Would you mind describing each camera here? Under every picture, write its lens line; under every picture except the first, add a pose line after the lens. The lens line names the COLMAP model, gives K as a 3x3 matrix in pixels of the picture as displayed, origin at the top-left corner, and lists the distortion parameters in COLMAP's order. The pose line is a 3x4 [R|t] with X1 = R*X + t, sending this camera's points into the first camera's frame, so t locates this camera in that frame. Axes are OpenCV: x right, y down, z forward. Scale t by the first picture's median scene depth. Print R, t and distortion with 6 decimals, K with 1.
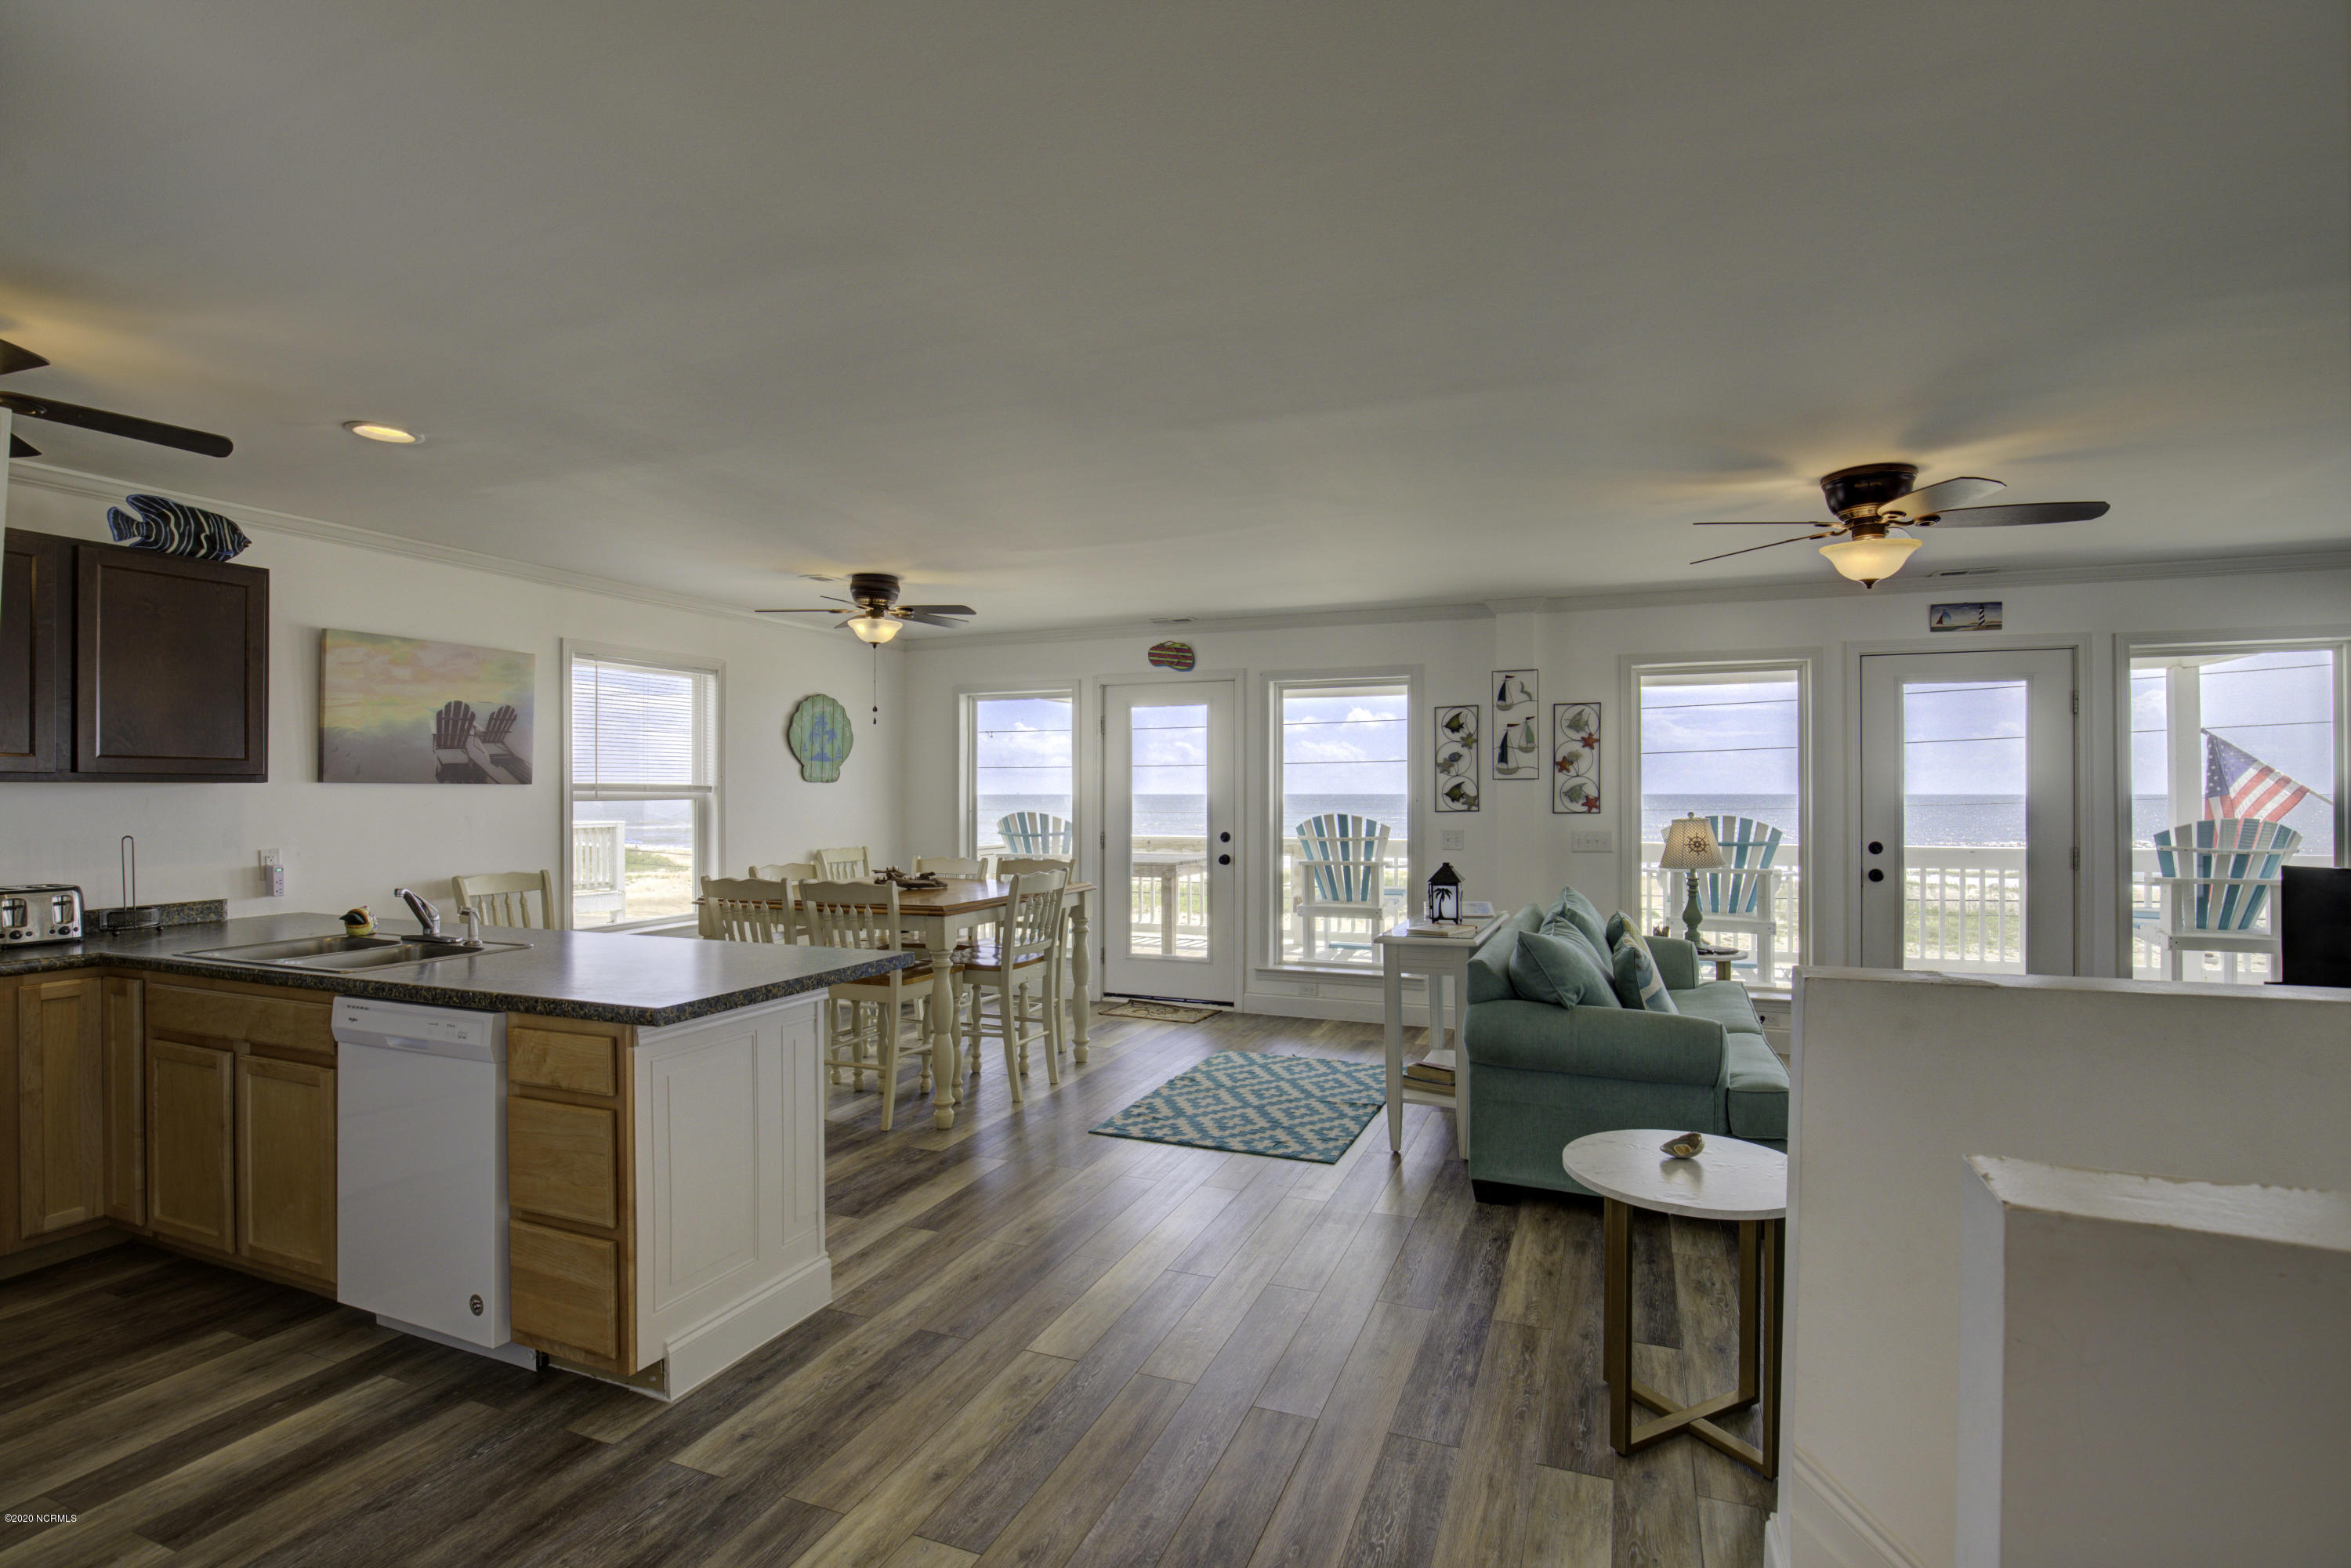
lens RADIAL K [[1110.4, 0, 1177.4], [0, 1110.4, 784.8], [0, 0, 1]] dist [-0.032998, 0.006036]
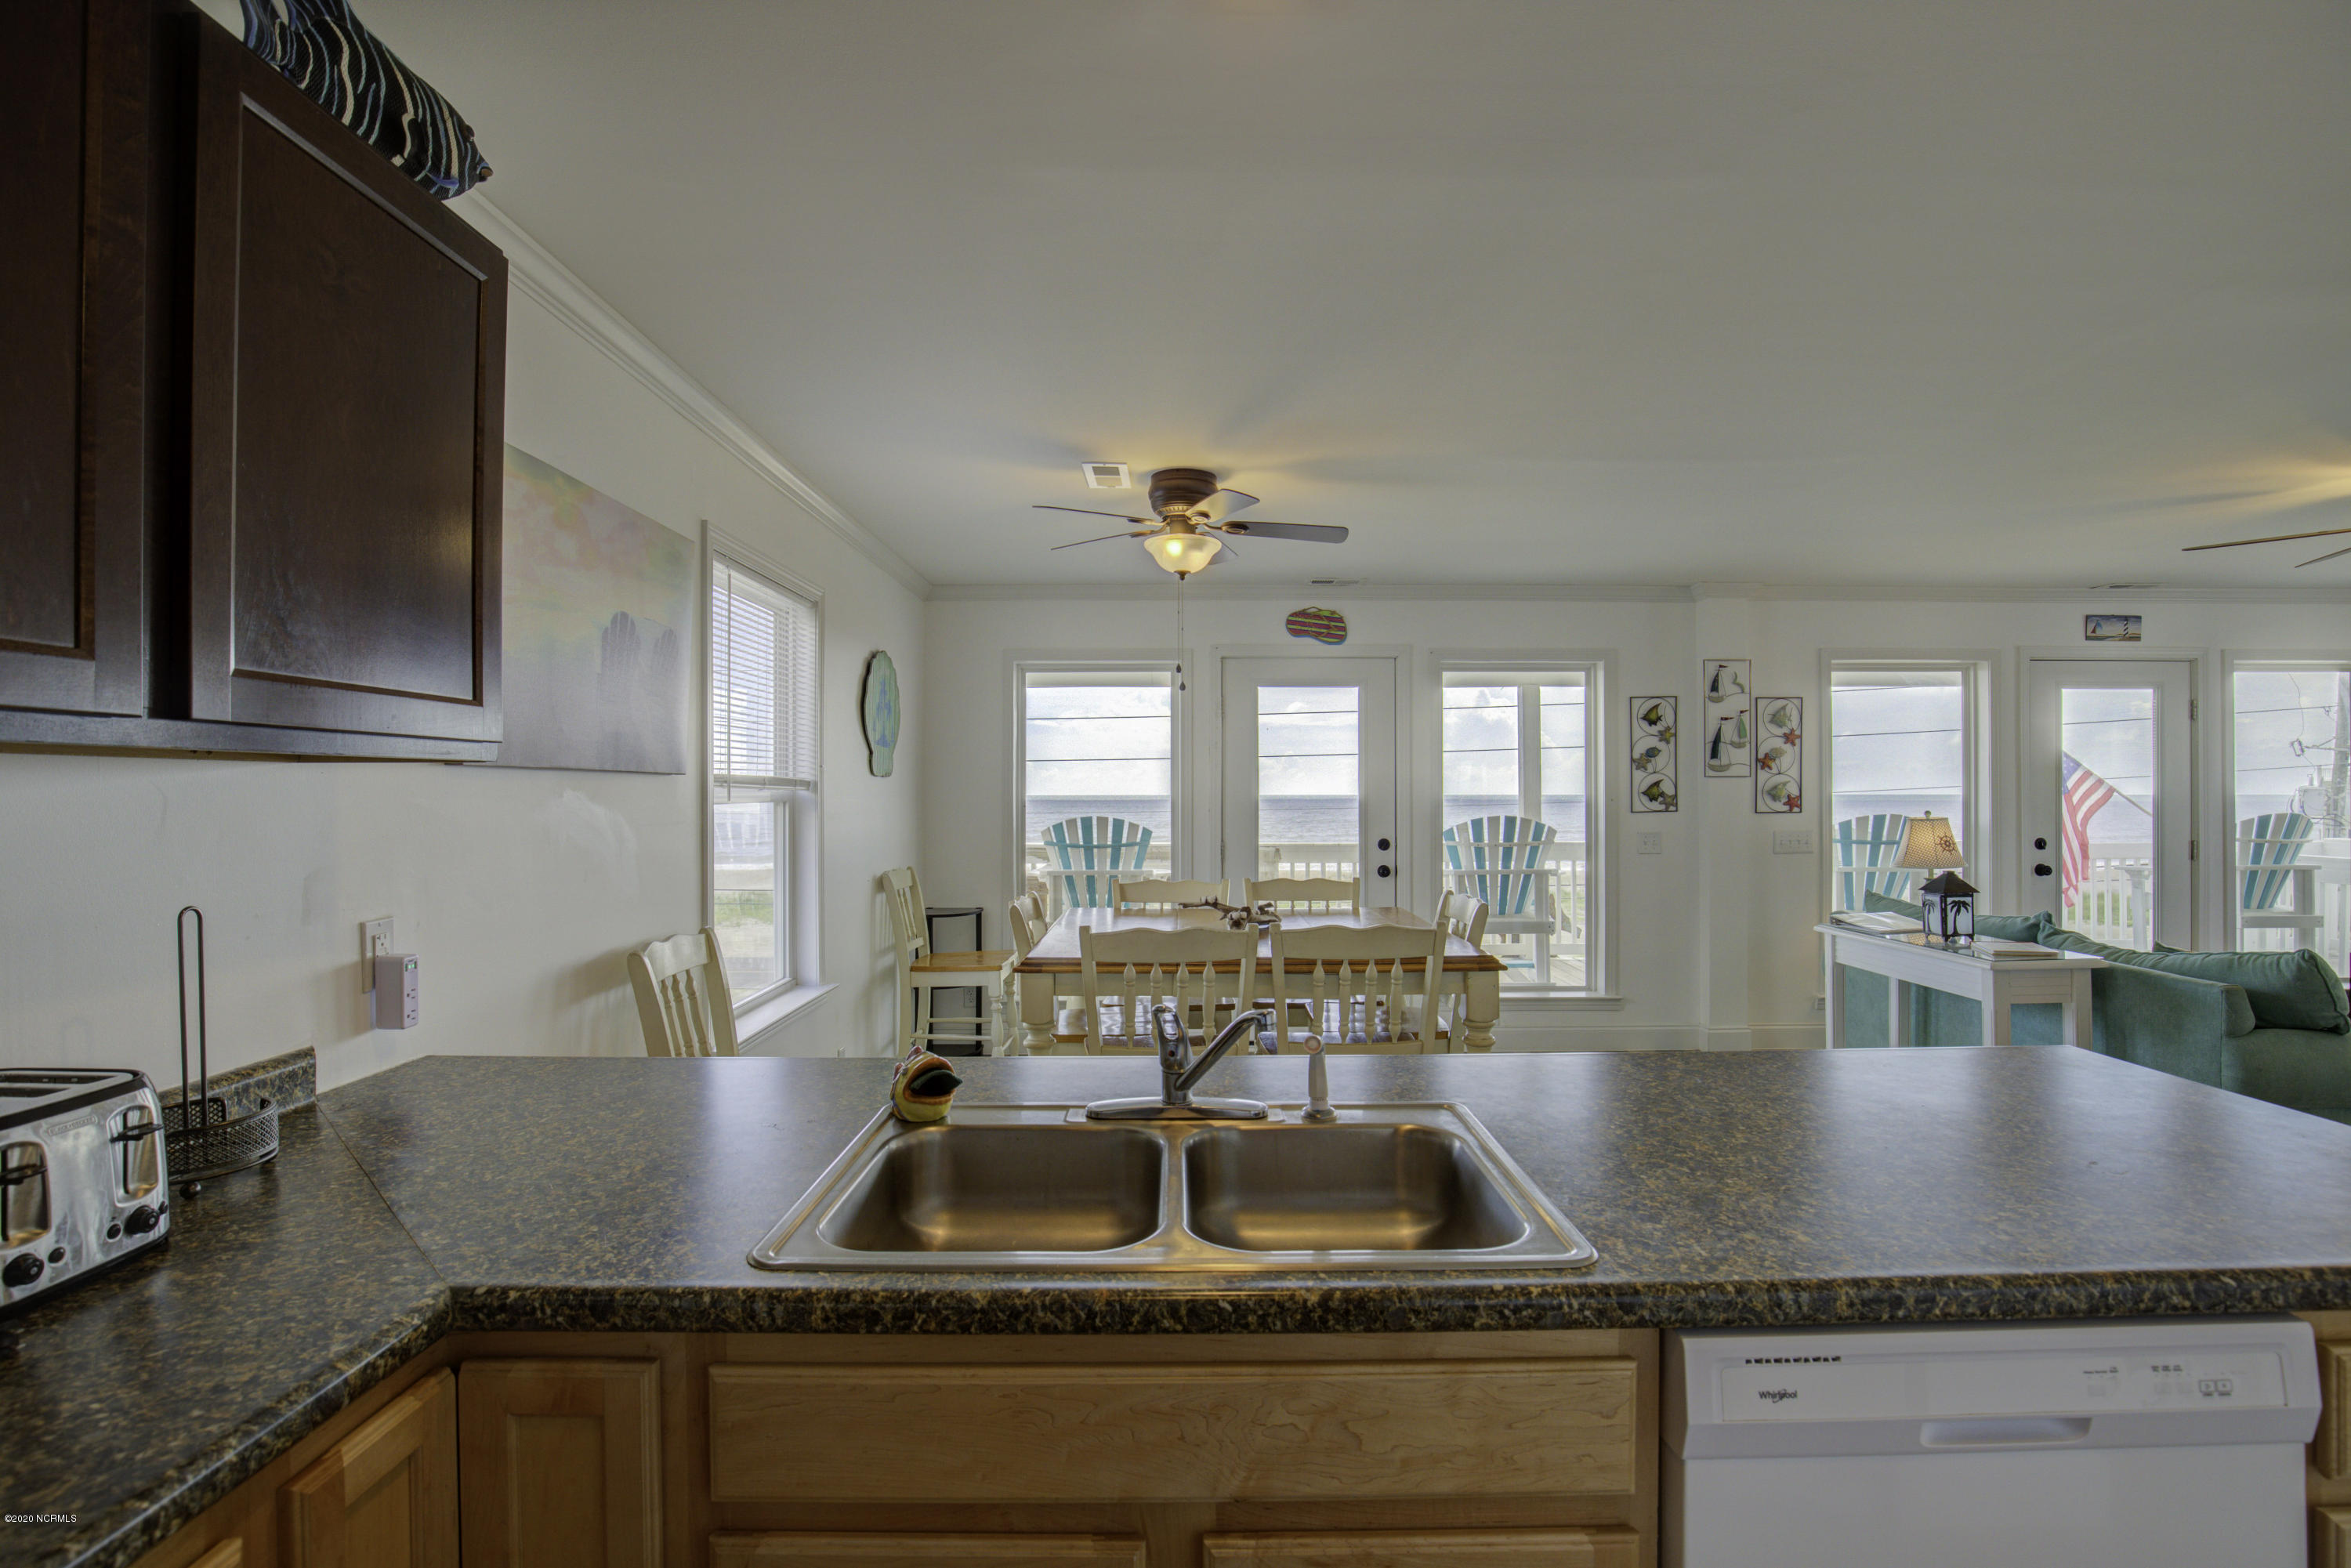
lens RADIAL K [[1110.4, 0, 1179.4], [0, 1110.4, 783.2], [0, 0, 1]] dist [-0.032998, 0.006036]
pose [[0.922635, 0.003218, 0.385661, -0.480281], [-0.002395, 0.999994, -0.002614, 0.003902], [-0.385667, 0.001488, 0.922637, 0.325195]]
